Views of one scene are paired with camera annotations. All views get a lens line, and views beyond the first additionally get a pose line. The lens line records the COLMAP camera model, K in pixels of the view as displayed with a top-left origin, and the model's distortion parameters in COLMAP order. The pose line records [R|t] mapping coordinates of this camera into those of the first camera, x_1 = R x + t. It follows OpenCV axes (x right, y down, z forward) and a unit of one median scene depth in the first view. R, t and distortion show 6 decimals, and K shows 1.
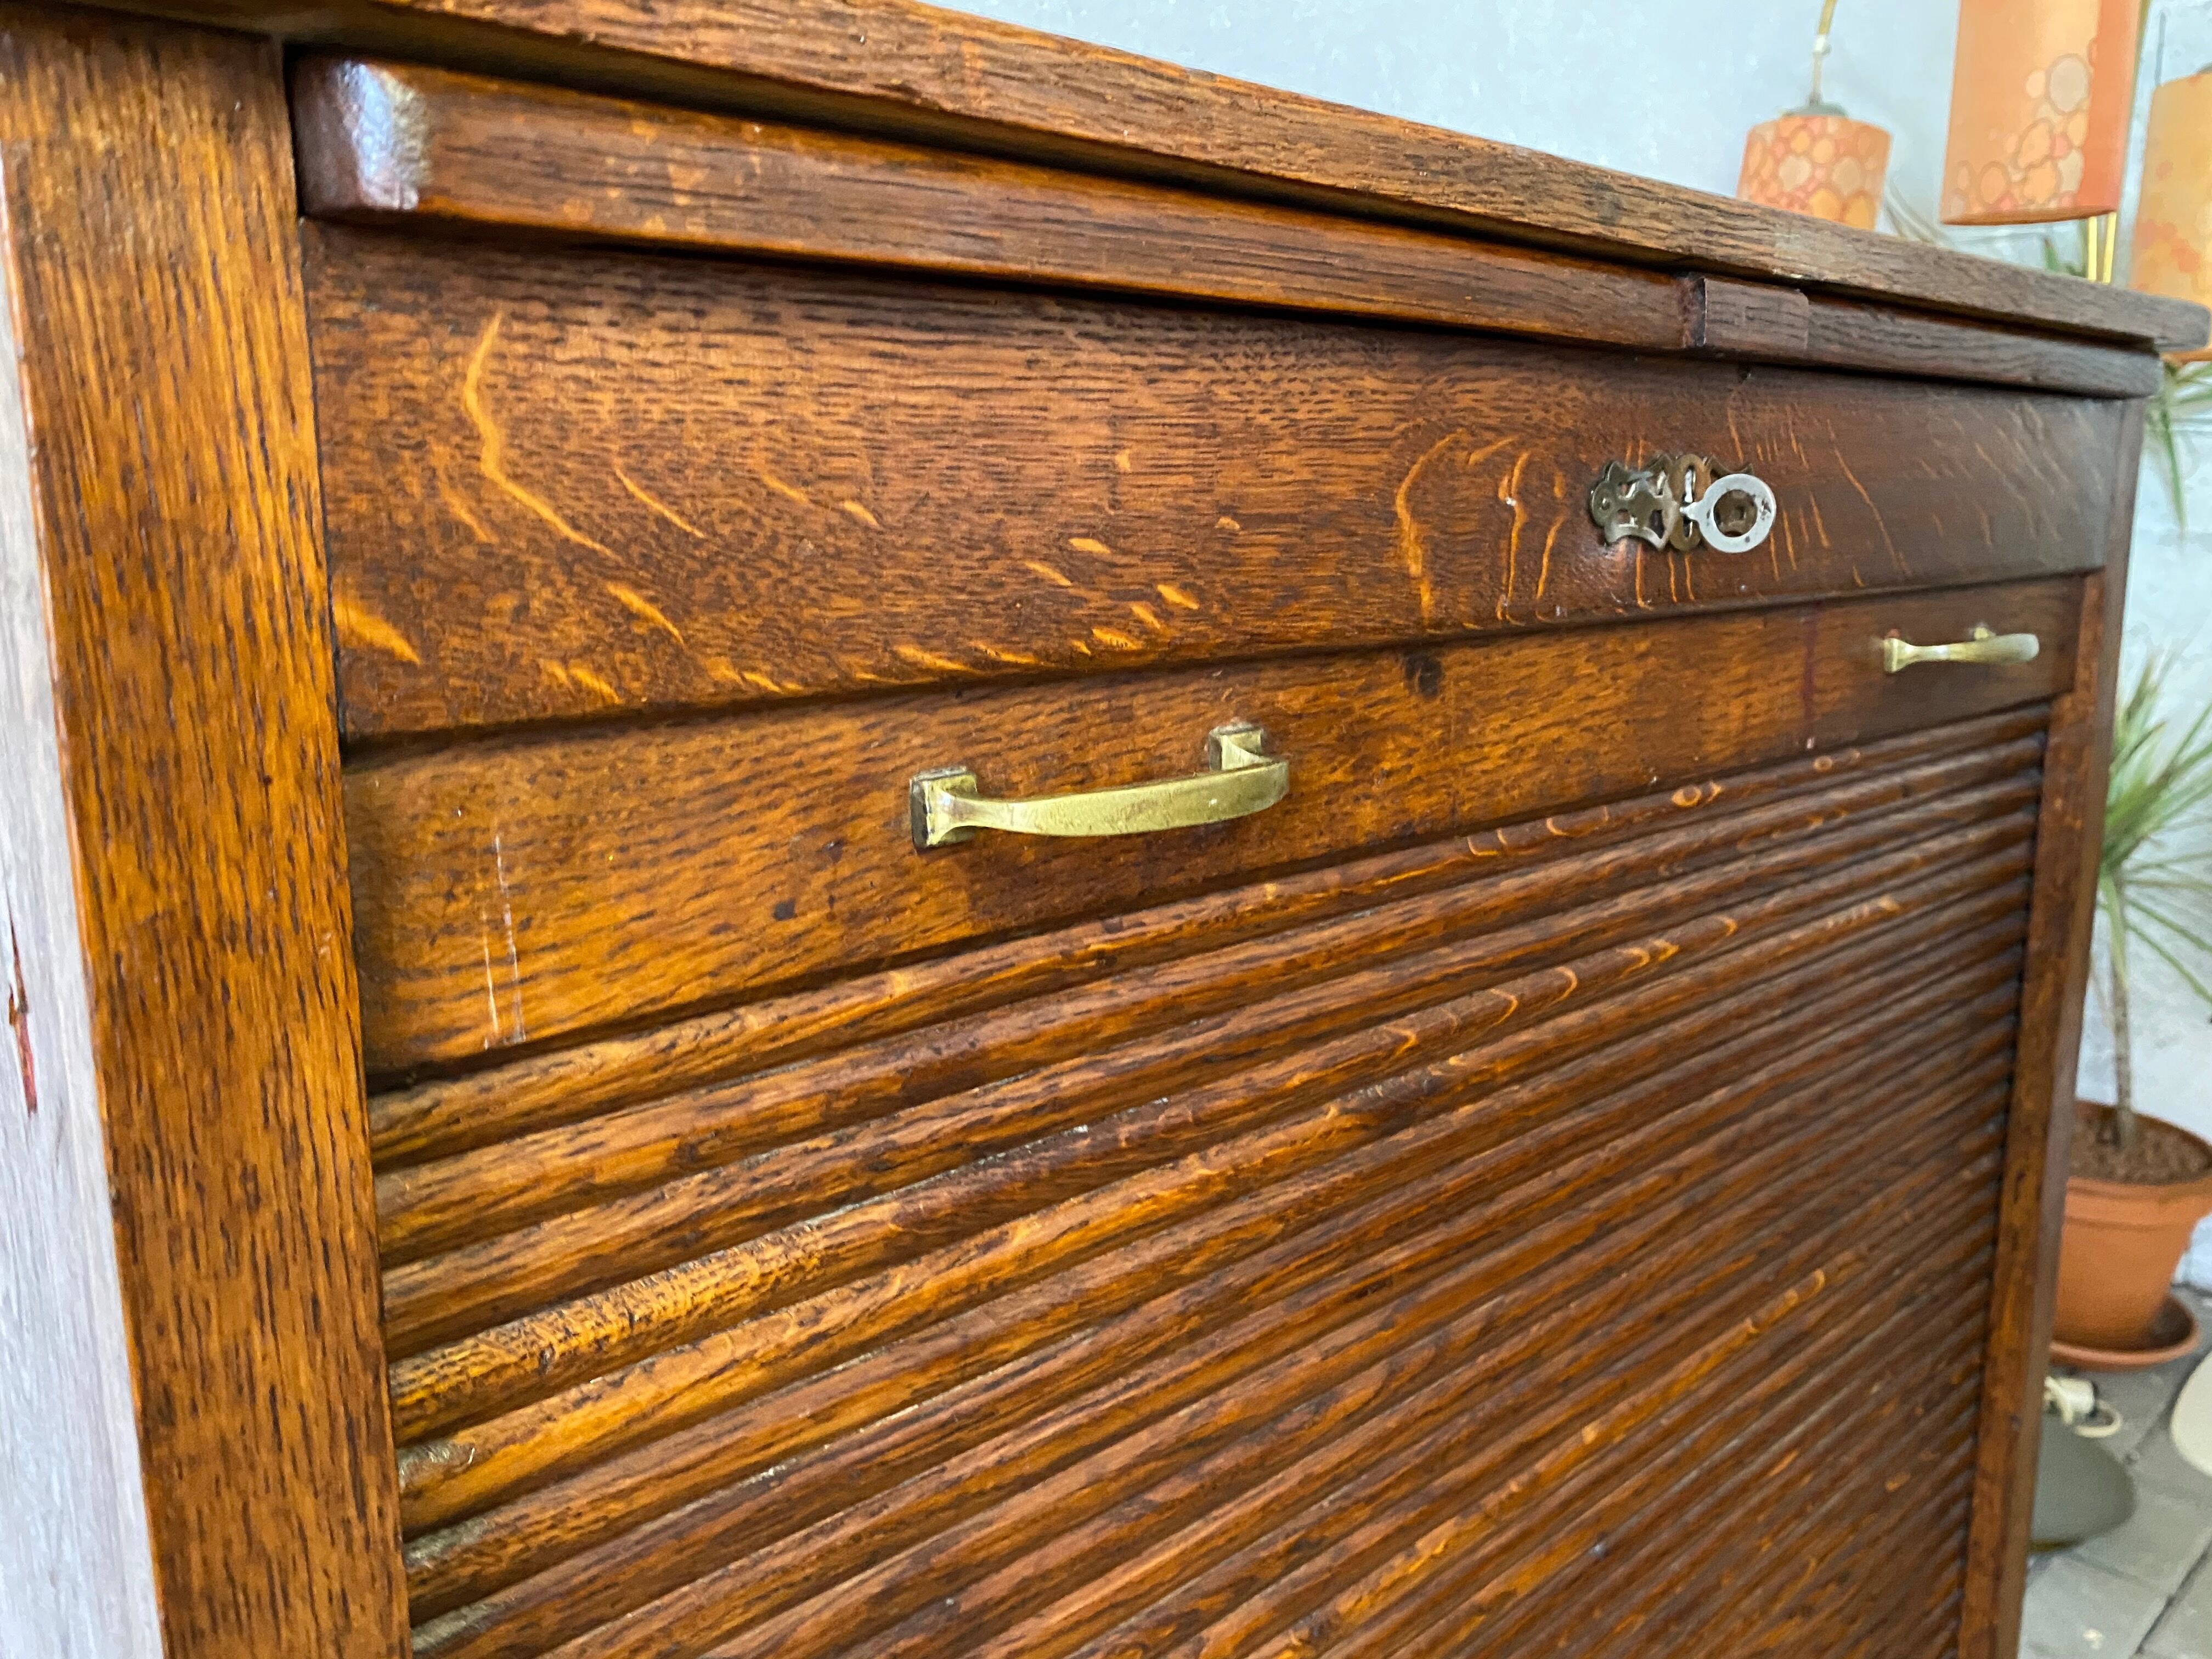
lens RADIAL K [[1702.8, 0, 1115.9], [0, 1702.8, 819.2], [0, 0, 1]] dist [0.025841, -0.023668]
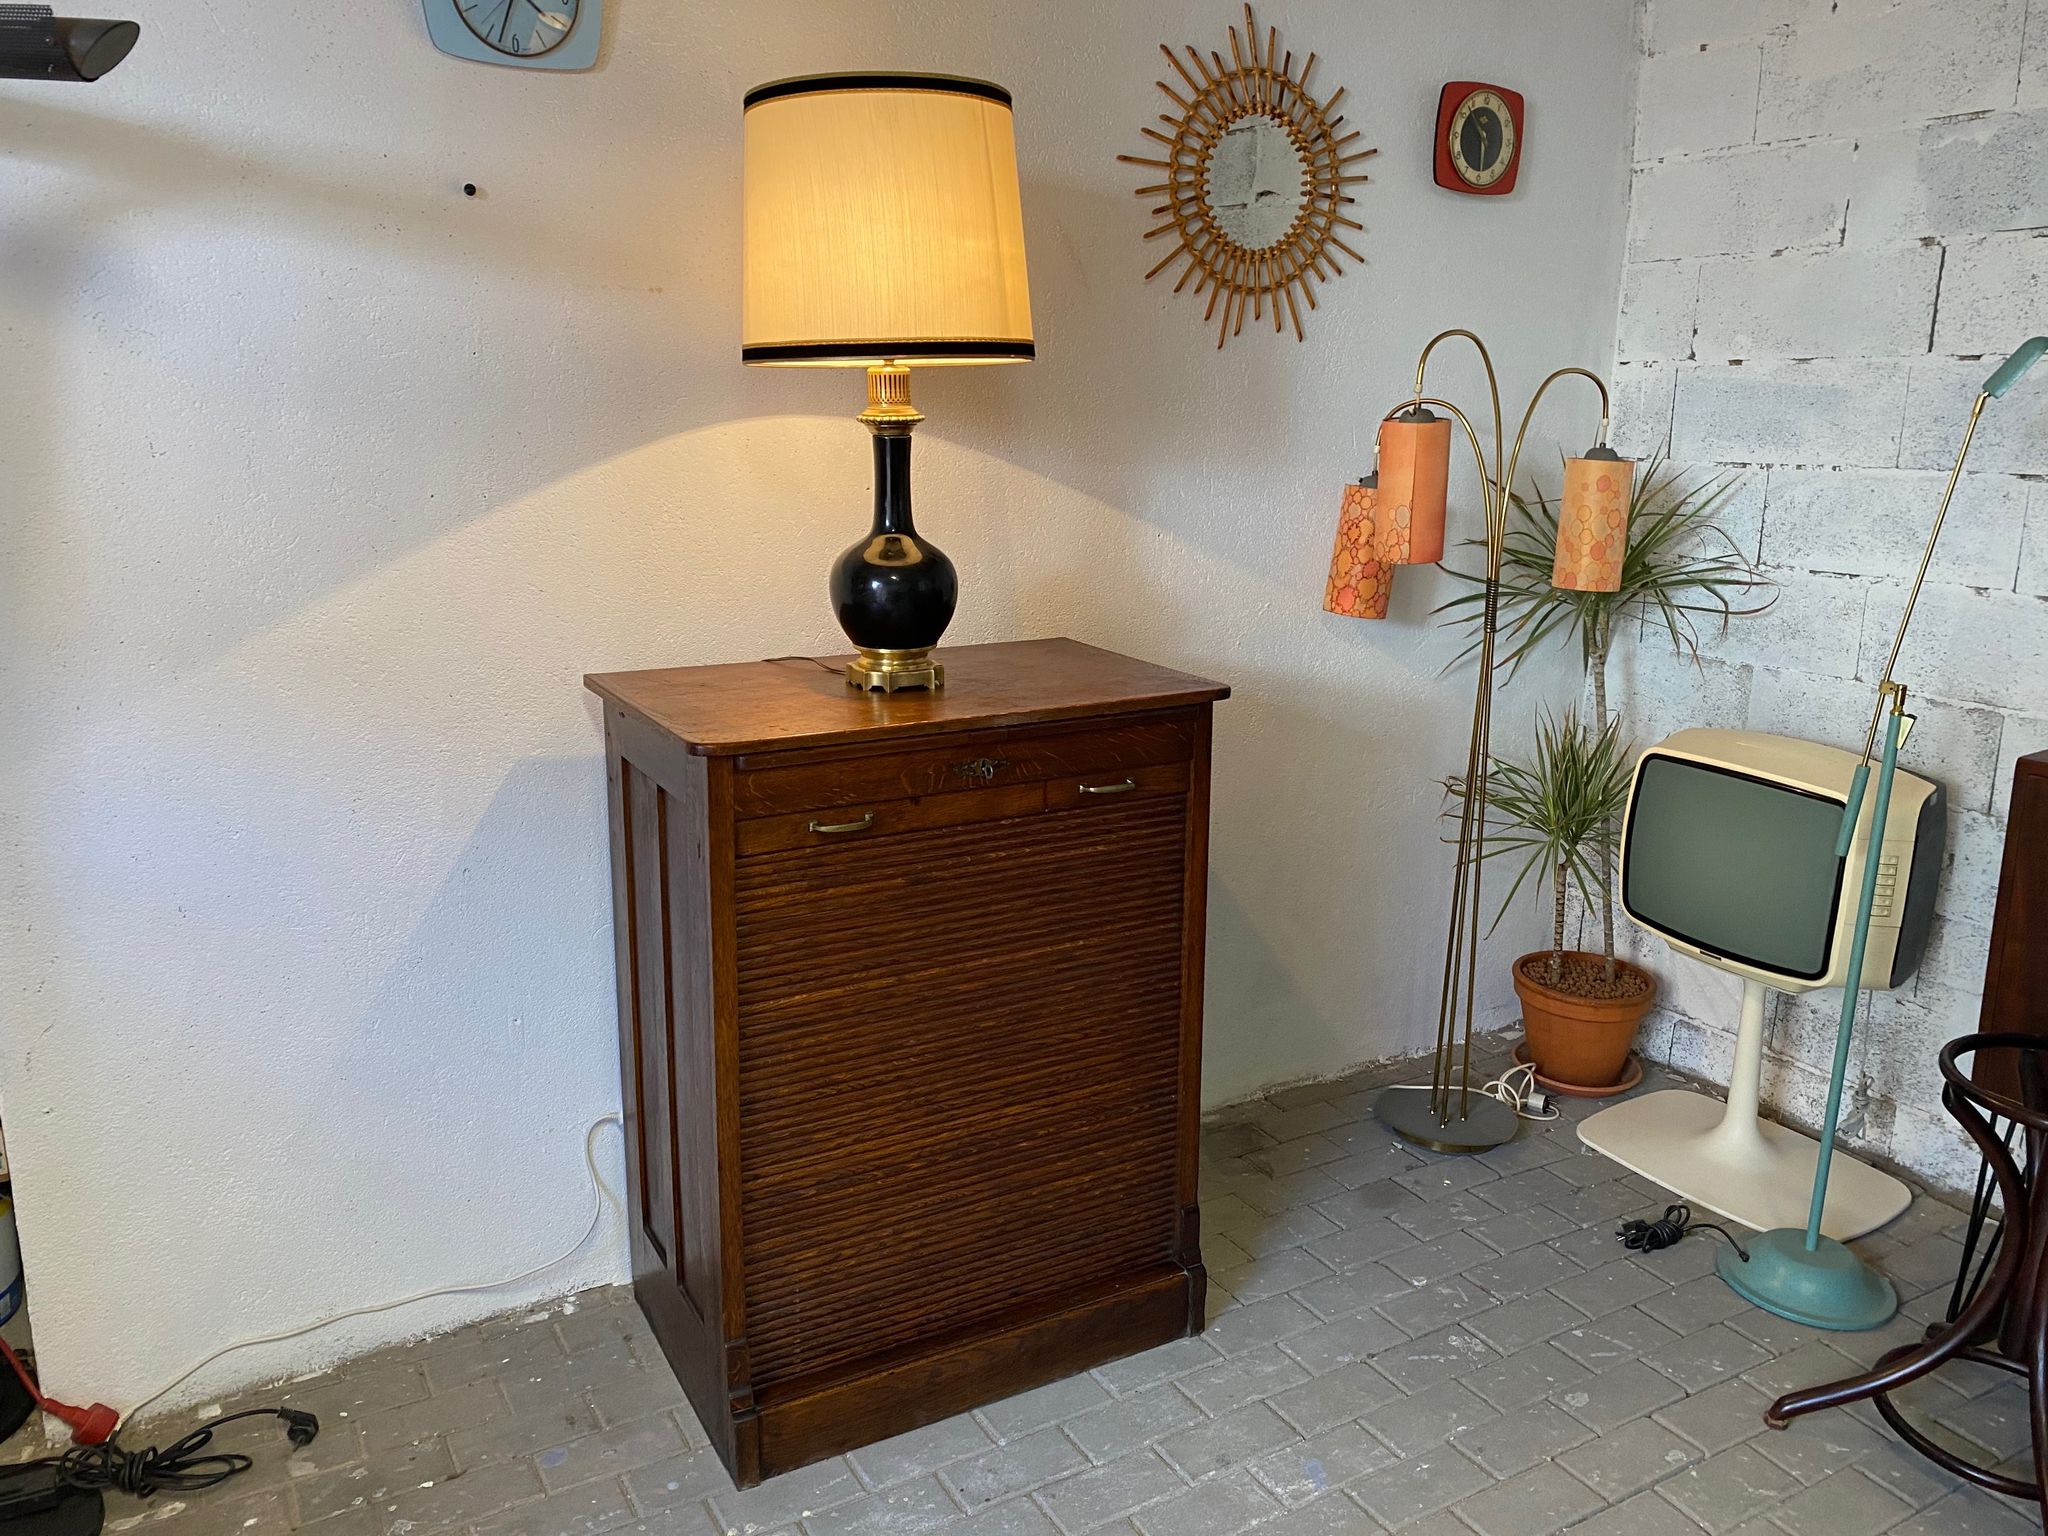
lens RADIAL K [[1576.6, 0, 1016.2], [0, 1576.6, 725.9], [0, 0, 1]] dist [0.025841, -0.023668]
pose [[0.969282, 0.063309, -0.237666, 1.755016], [-0.056703, 0.997794, 0.034536, -0.543581], [0.239328, -0.019999, 0.970733, -4.014932]]
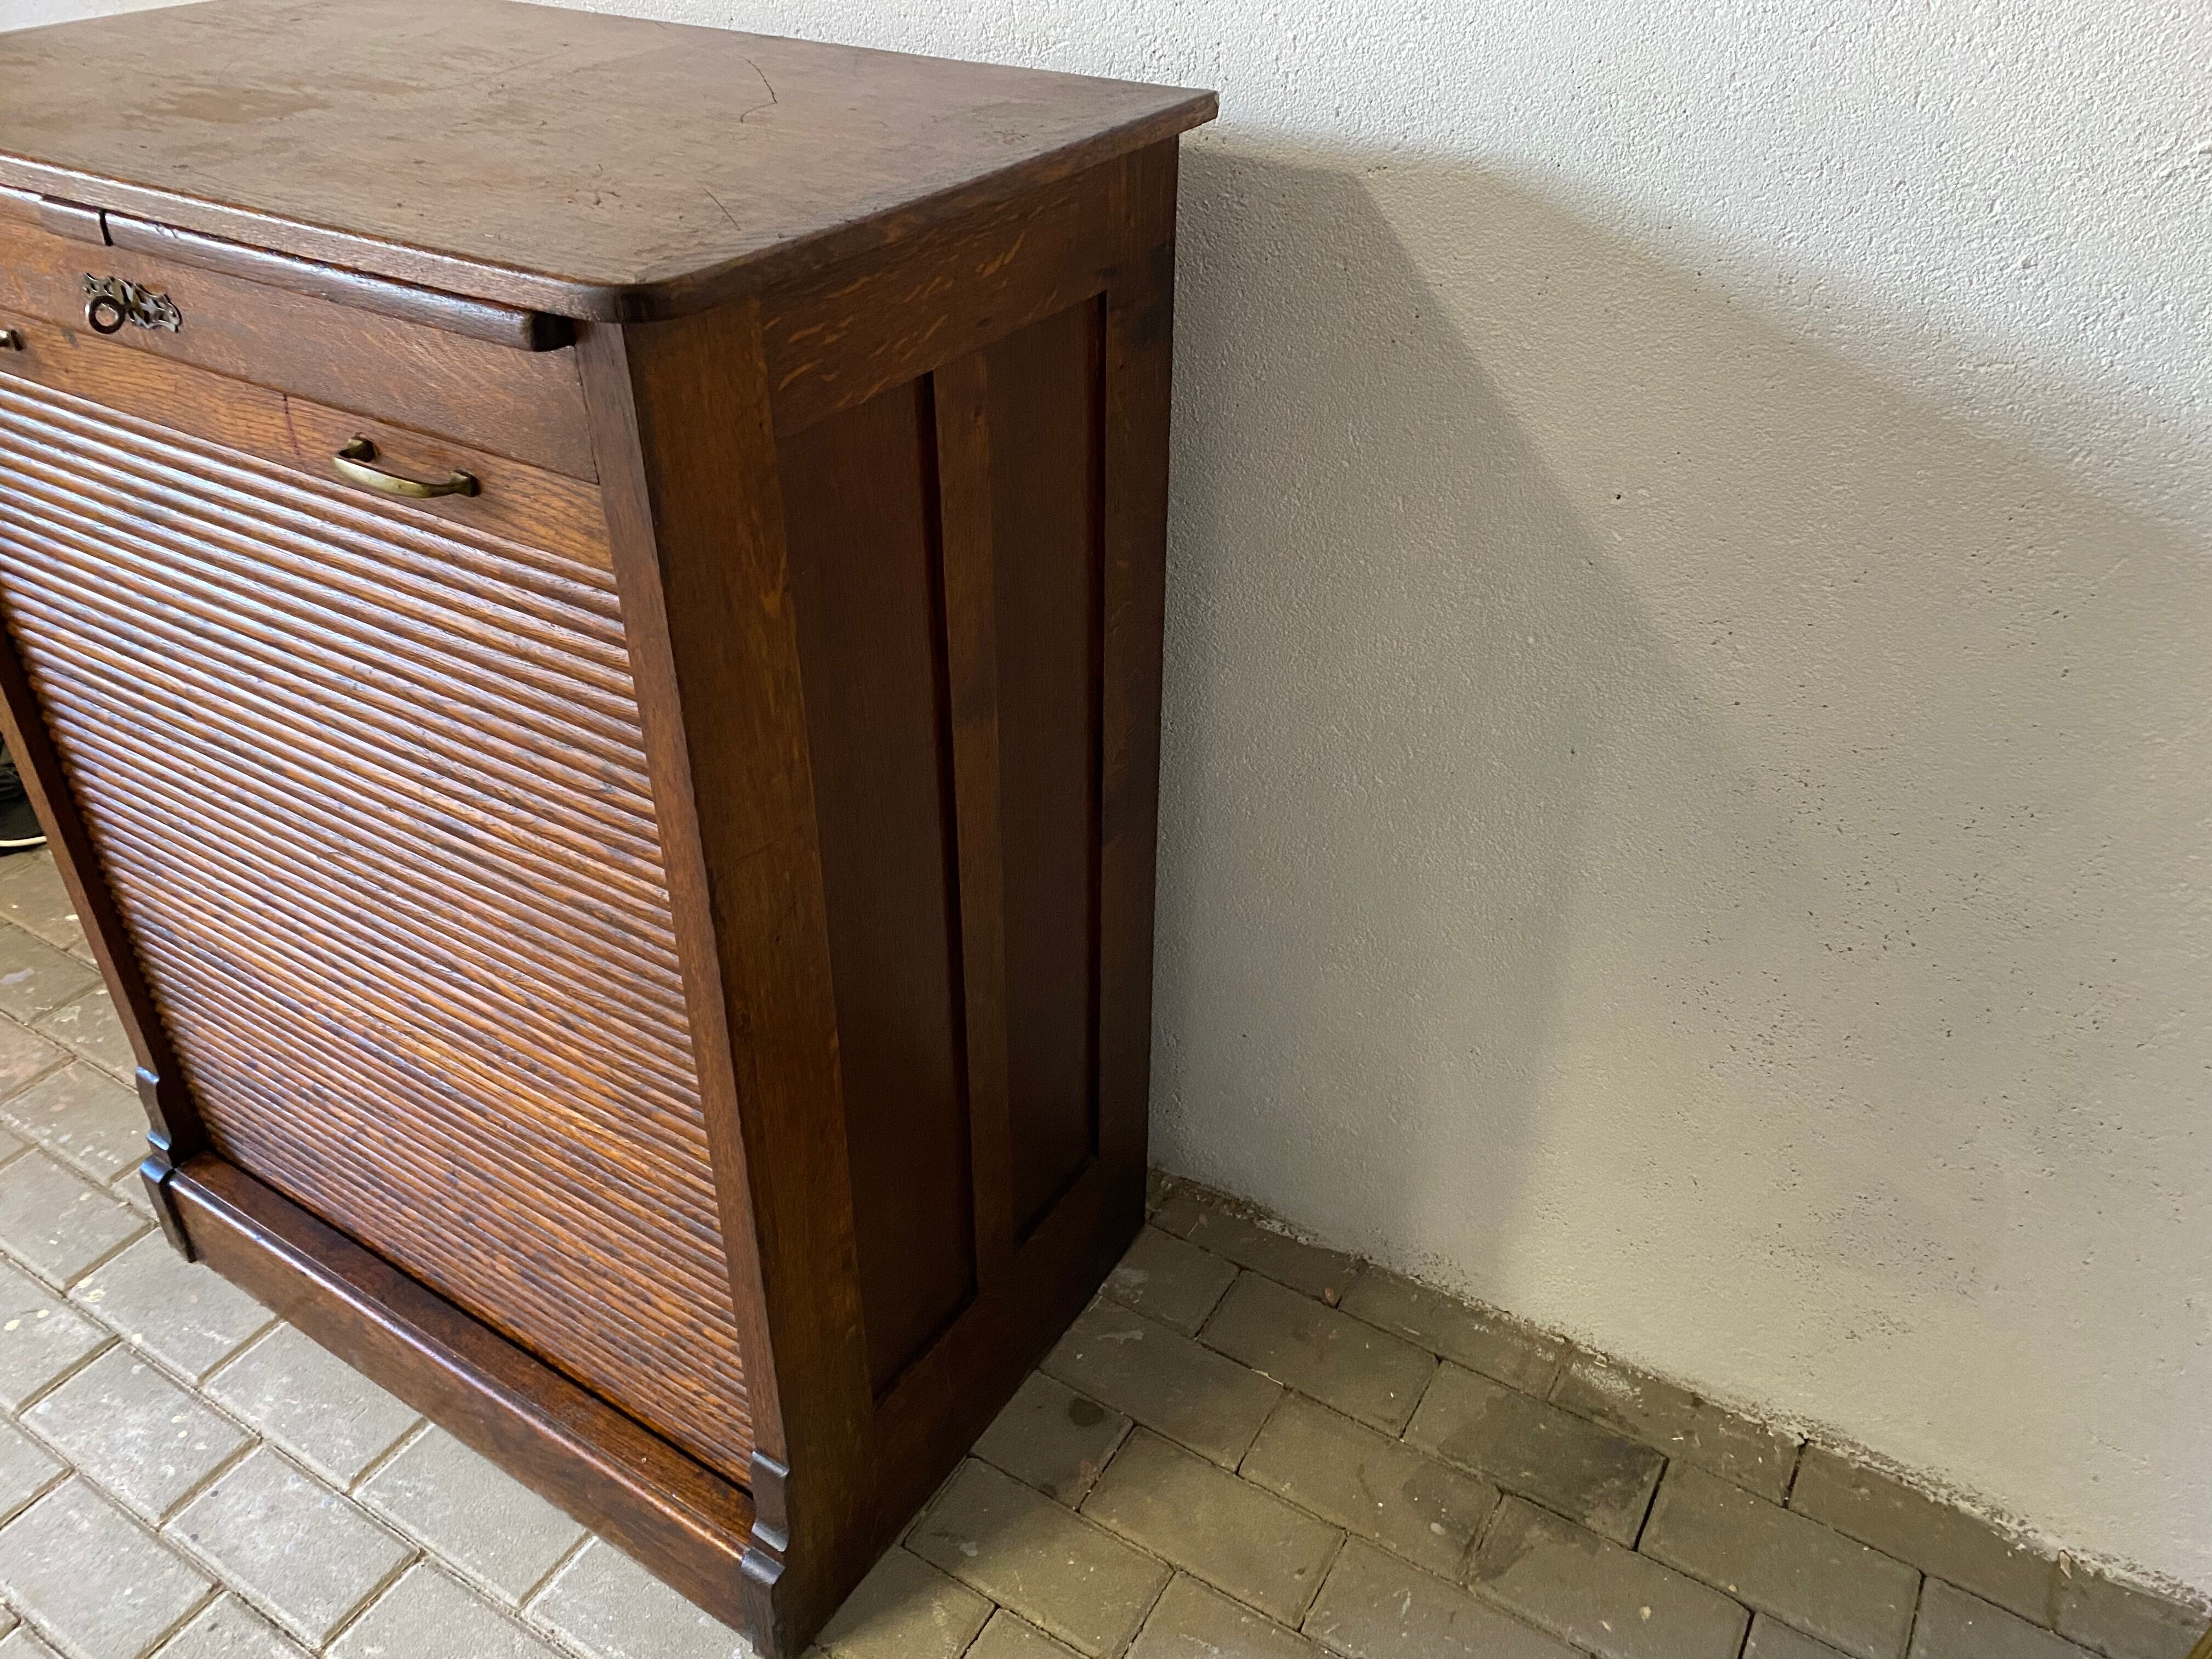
lens RADIAL K [[1702.8, 0, 1077.8], [0, 1702.8, 806.3], [0, 0, 1]] dist [0.025841, -0.023668]
pose [[0.243264, 0.533677, -0.809946, 3.010152], [-0.185168, 0.845224, 0.501307, -1.061049], [0.952122, 0.028026, 0.304432, 1.702117]]
